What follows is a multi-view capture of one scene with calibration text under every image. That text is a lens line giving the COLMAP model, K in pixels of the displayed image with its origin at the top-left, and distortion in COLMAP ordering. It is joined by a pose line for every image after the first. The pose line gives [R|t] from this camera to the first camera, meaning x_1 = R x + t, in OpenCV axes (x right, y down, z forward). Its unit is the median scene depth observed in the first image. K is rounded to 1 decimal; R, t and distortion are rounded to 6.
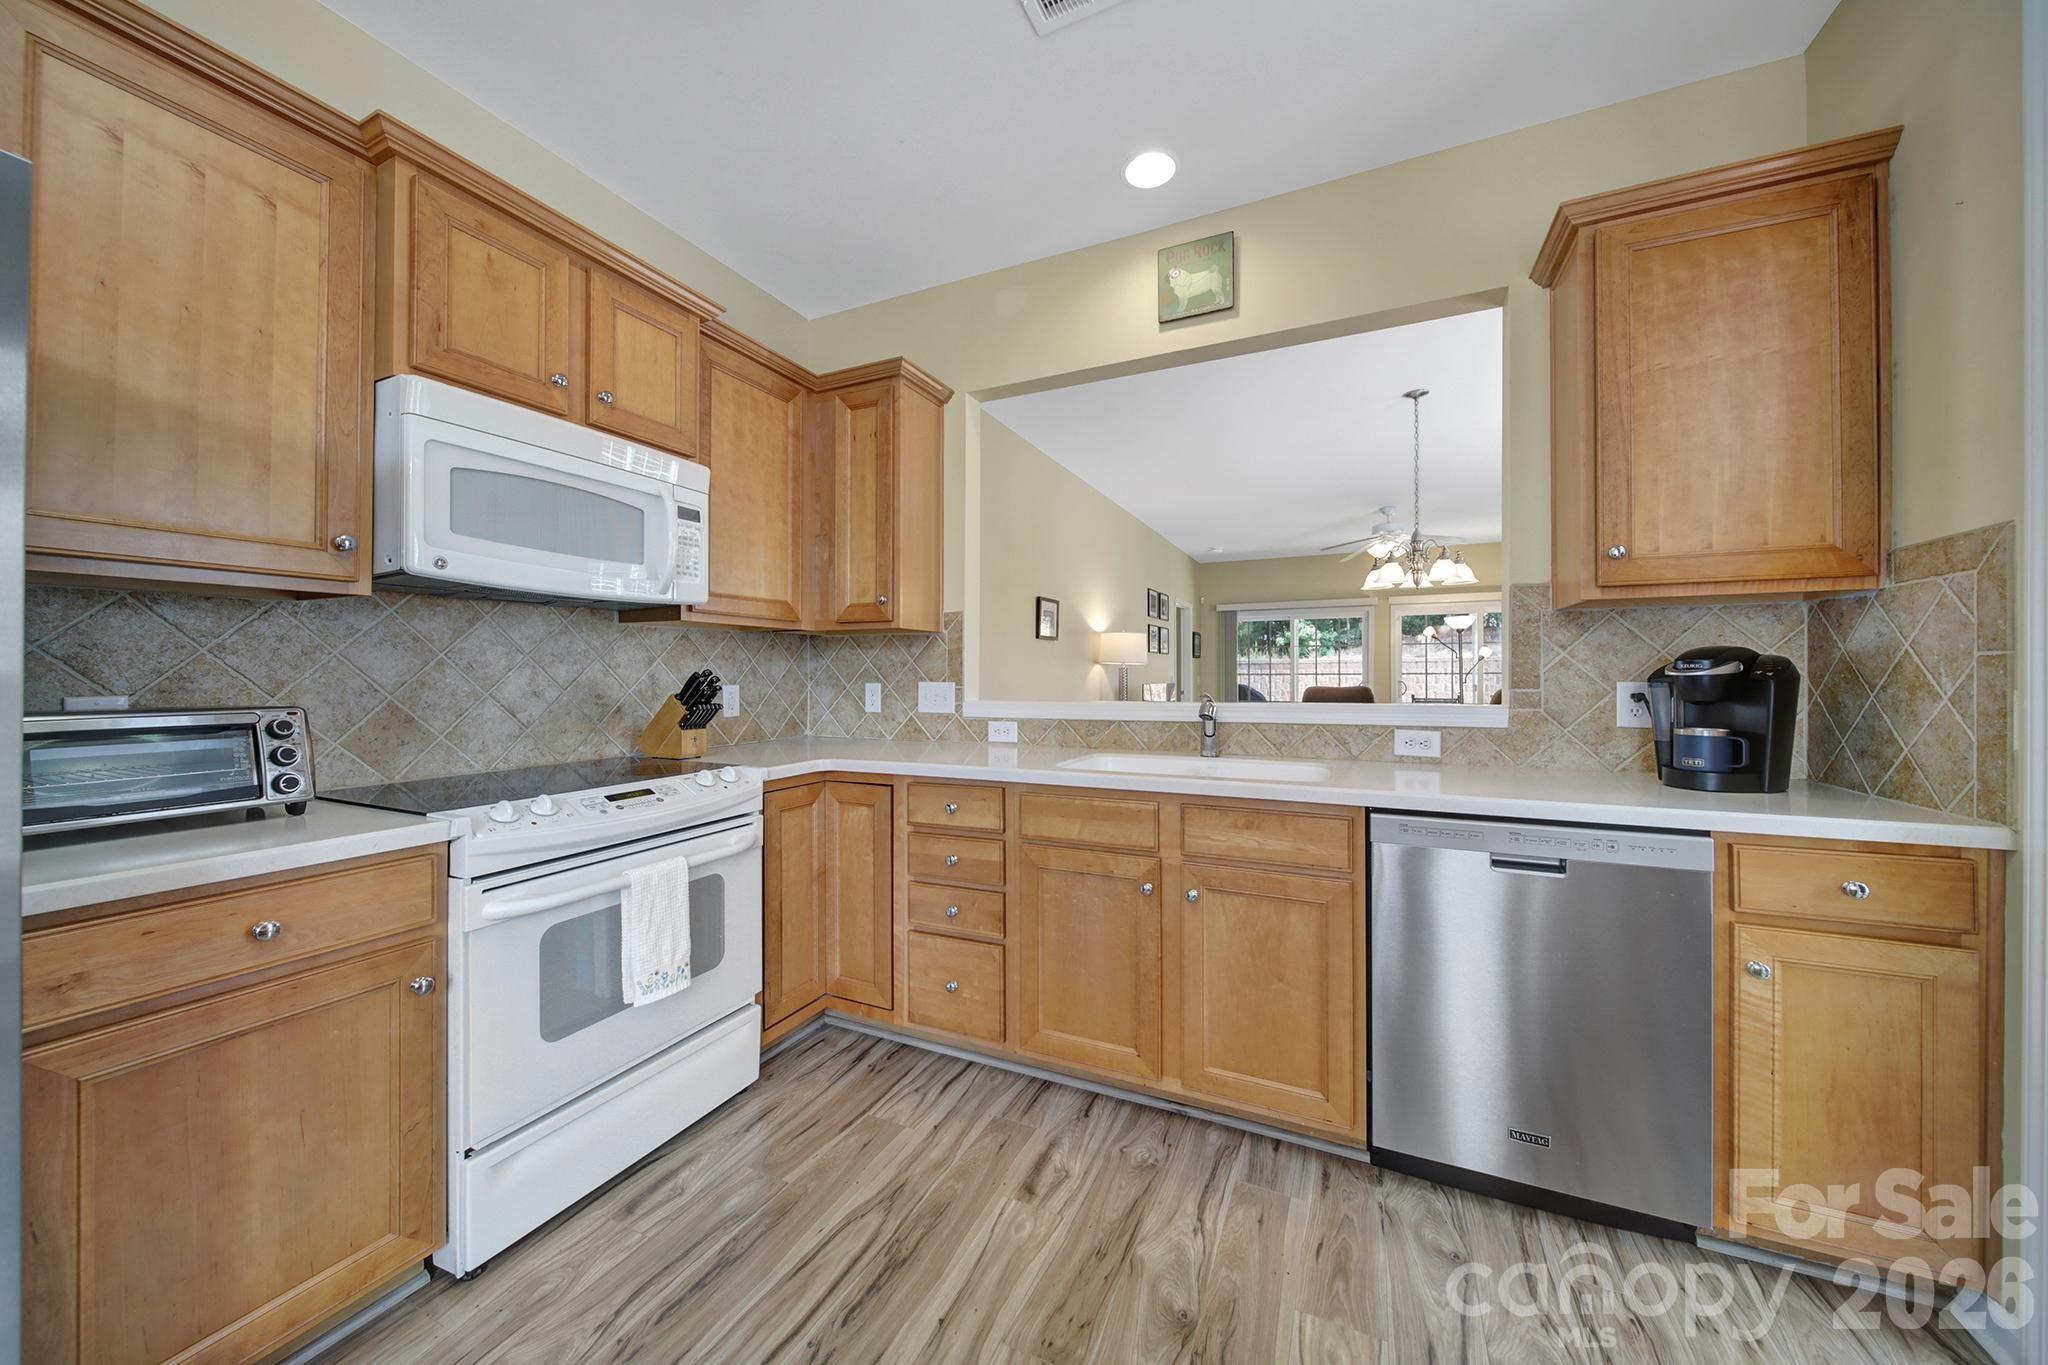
lens RADIAL K [[718.6, 0, 1016.8], [0, 718.6, 671.3], [0, 0, 1]] dist [0.000653, -0.002366]
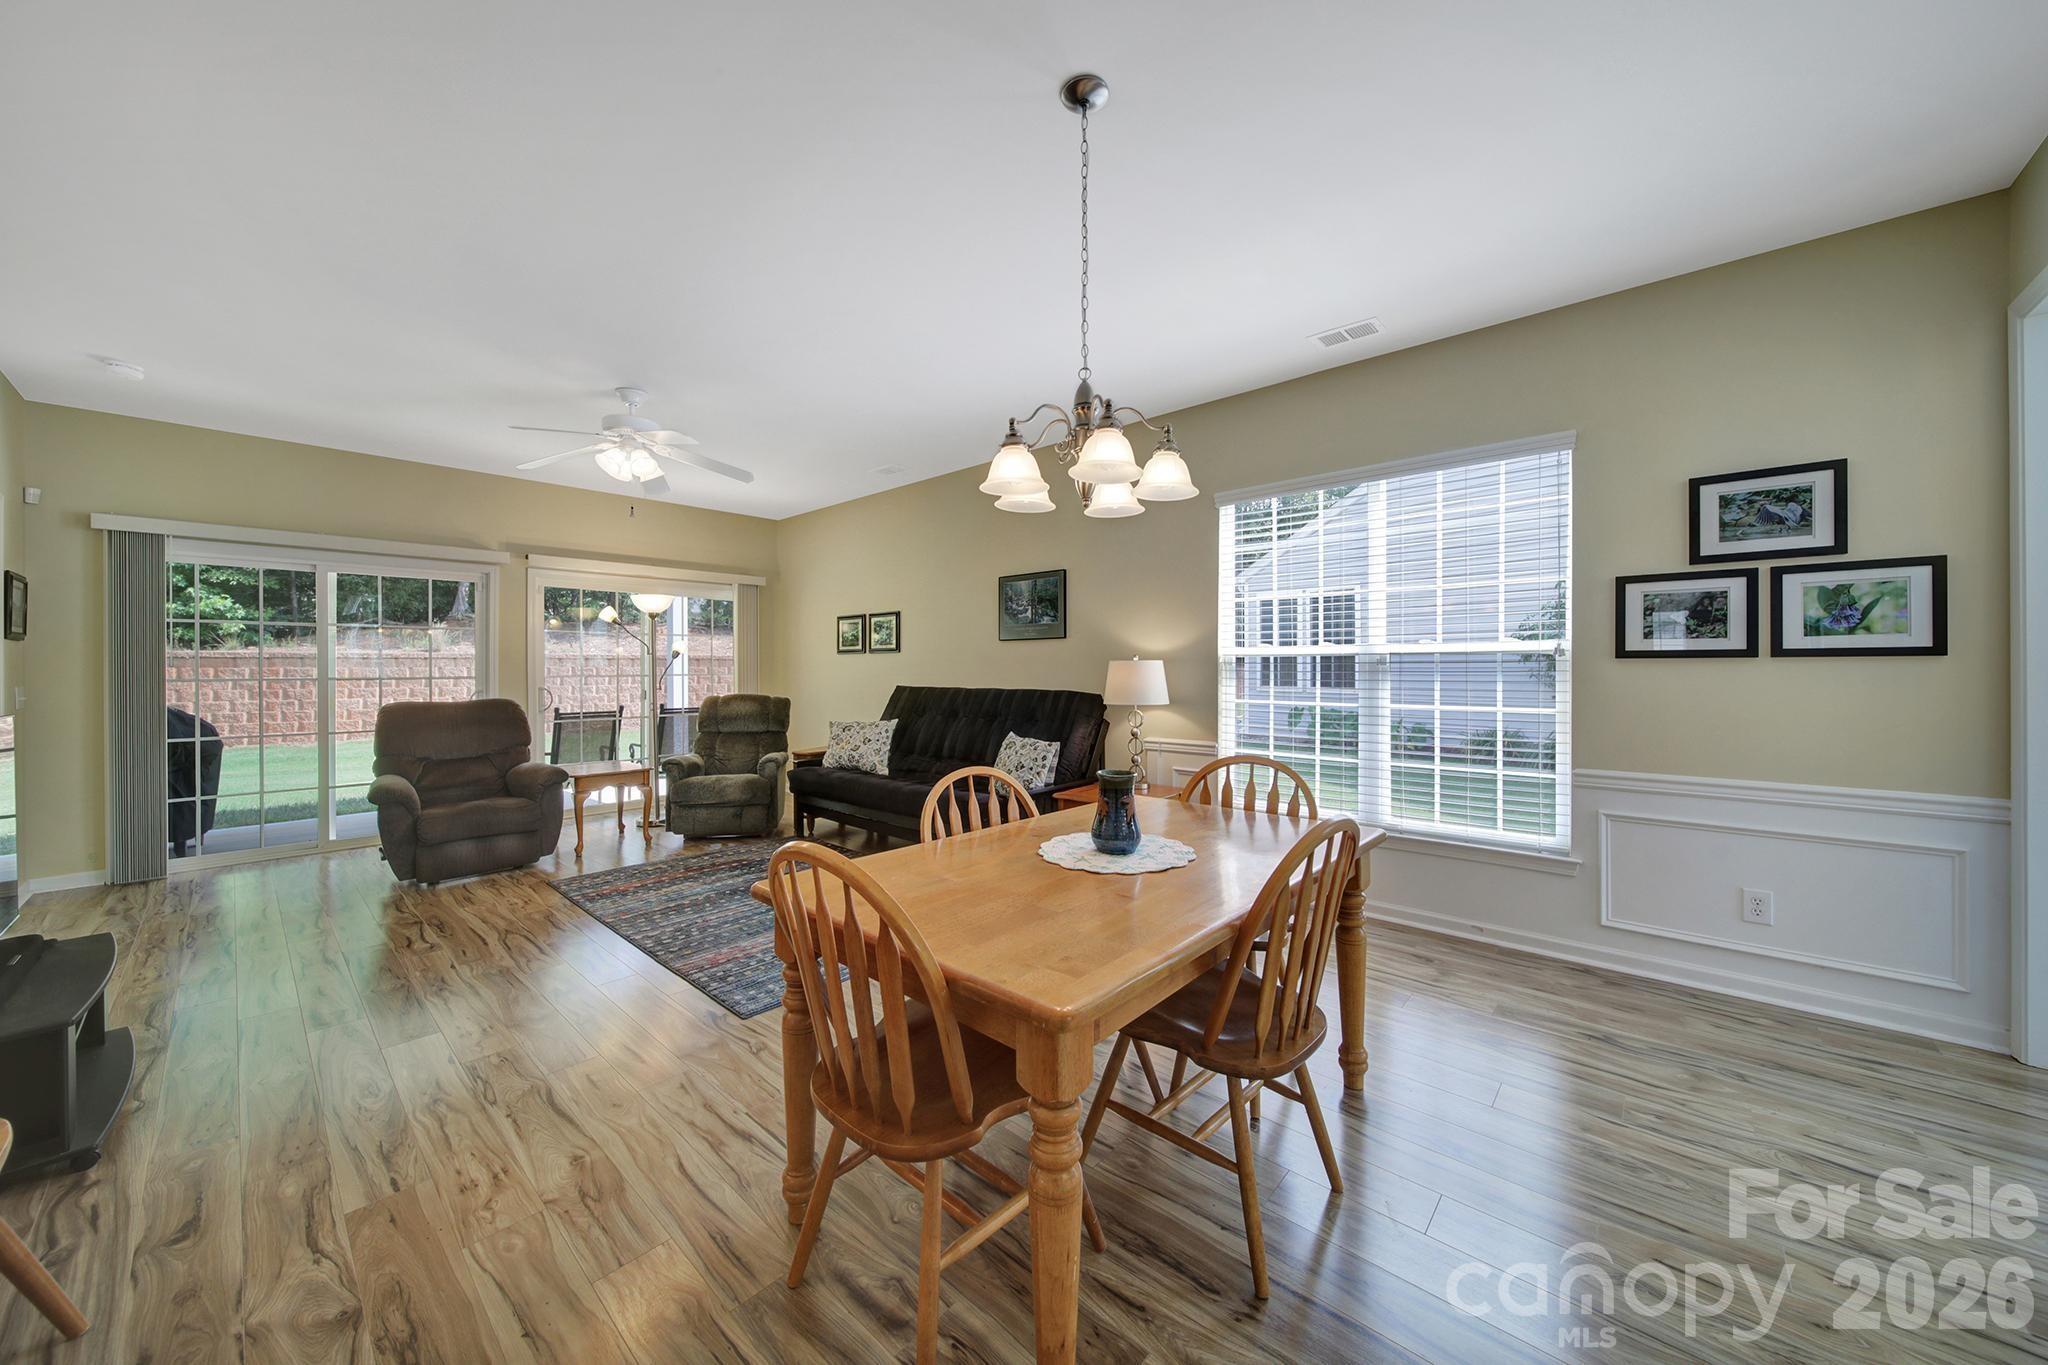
lens RADIAL K [[718.6, 0, 1022.1], [0, 718.6, 680.7], [0, 0, 1]] dist [0.000653, -0.002366]
pose [[0.287808, -0.014728, 0.957575, 0.180894], [-0.001533, 0.999873, 0.015839, -0.015932], [-0.957687, -0.006027, 0.287749, 1.804692]]
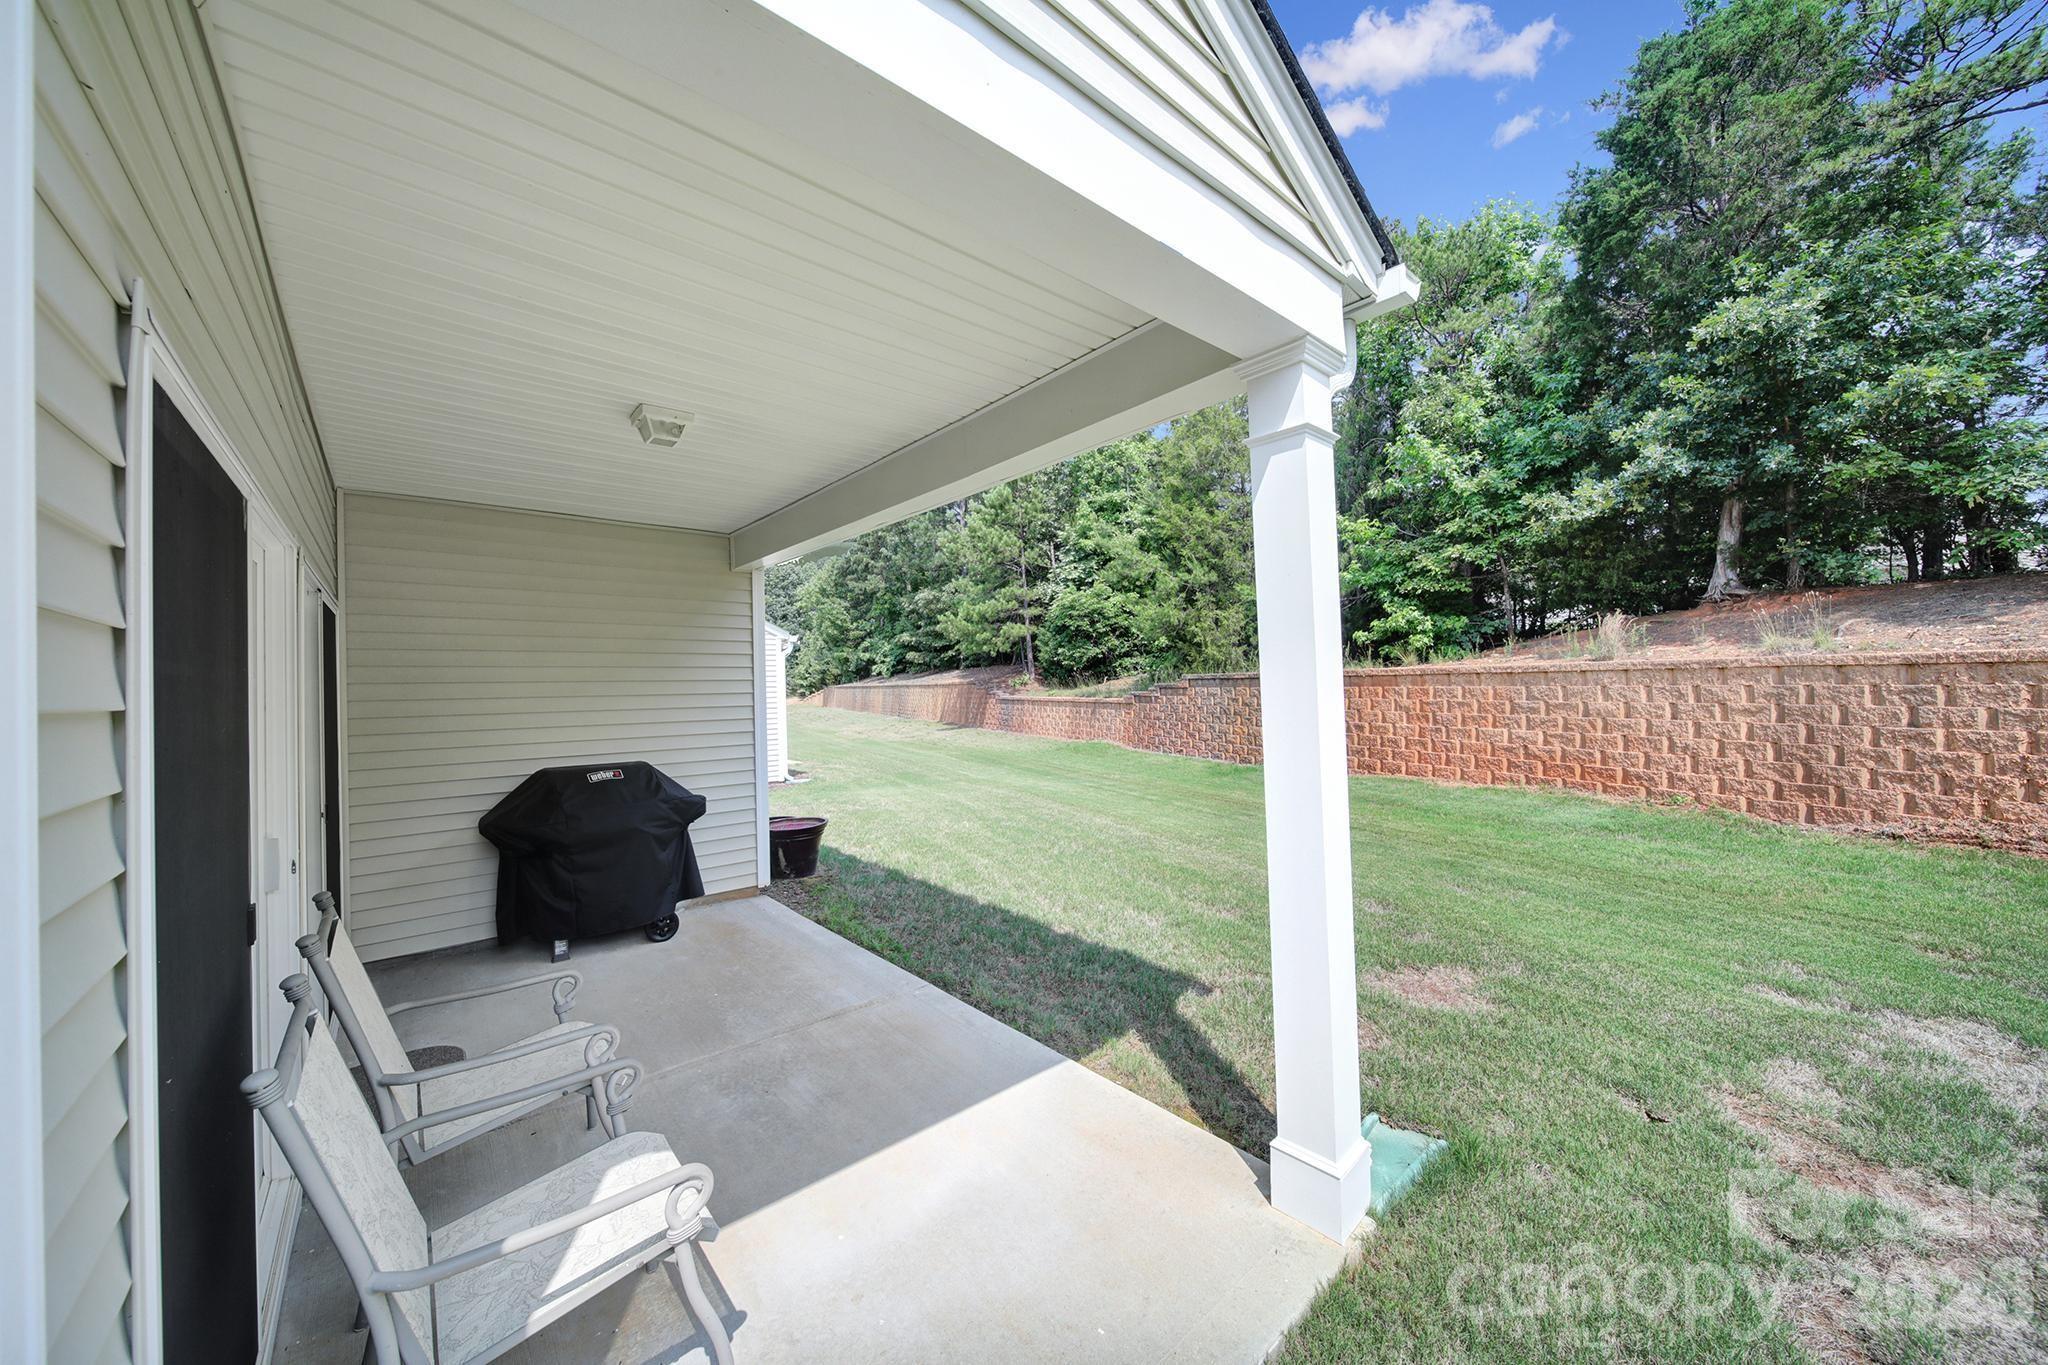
lens RADIAL K [[718.6, 0, 1024.7], [0, 718.6, 674.2], [0, 0, 1]] dist [0.000653, -0.002366]
pose [[0.914365, -0.023220, -0.404225, 3.908953], [0.022723, 0.999724, -0.006028, -0.153556], [0.404253, -0.003673, 0.914640, 3.903564]]
